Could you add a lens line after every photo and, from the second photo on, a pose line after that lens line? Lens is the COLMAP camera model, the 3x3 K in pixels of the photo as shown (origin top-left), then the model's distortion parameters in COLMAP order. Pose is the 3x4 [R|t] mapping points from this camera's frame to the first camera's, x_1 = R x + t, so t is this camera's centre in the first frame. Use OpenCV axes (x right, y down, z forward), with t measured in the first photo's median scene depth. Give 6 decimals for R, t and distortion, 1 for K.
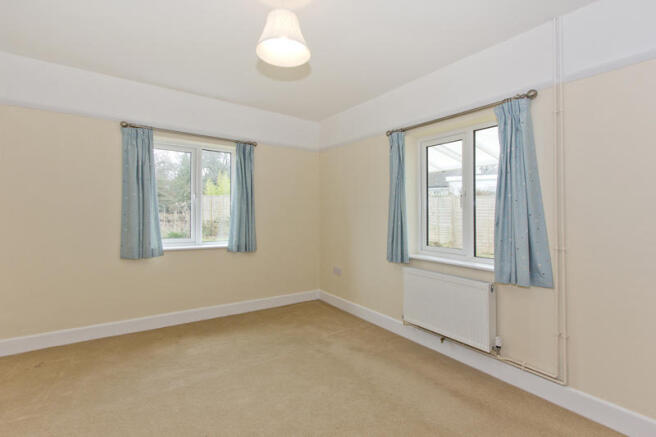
lens RADIAL K [[300.6, 0, 329.1], [0, 300.6, 223.5], [0, 0, 1]] dist [-0.001513, 0.000241]
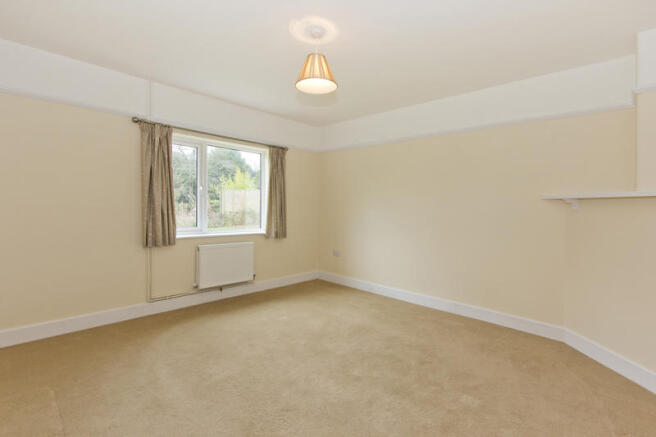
lens RADIAL K [[300.6, 0, 326.7], [0, 300.6, 213.5], [0, 0, 1]] dist [-0.001513, 0.000241]
pose [[0.981854, 0.003485, 0.189606, -0.234794], [-0.003362, 0.999994, -0.000972, -0.000480], [-0.189608, 0.000317, 0.981860, -0.174858]]
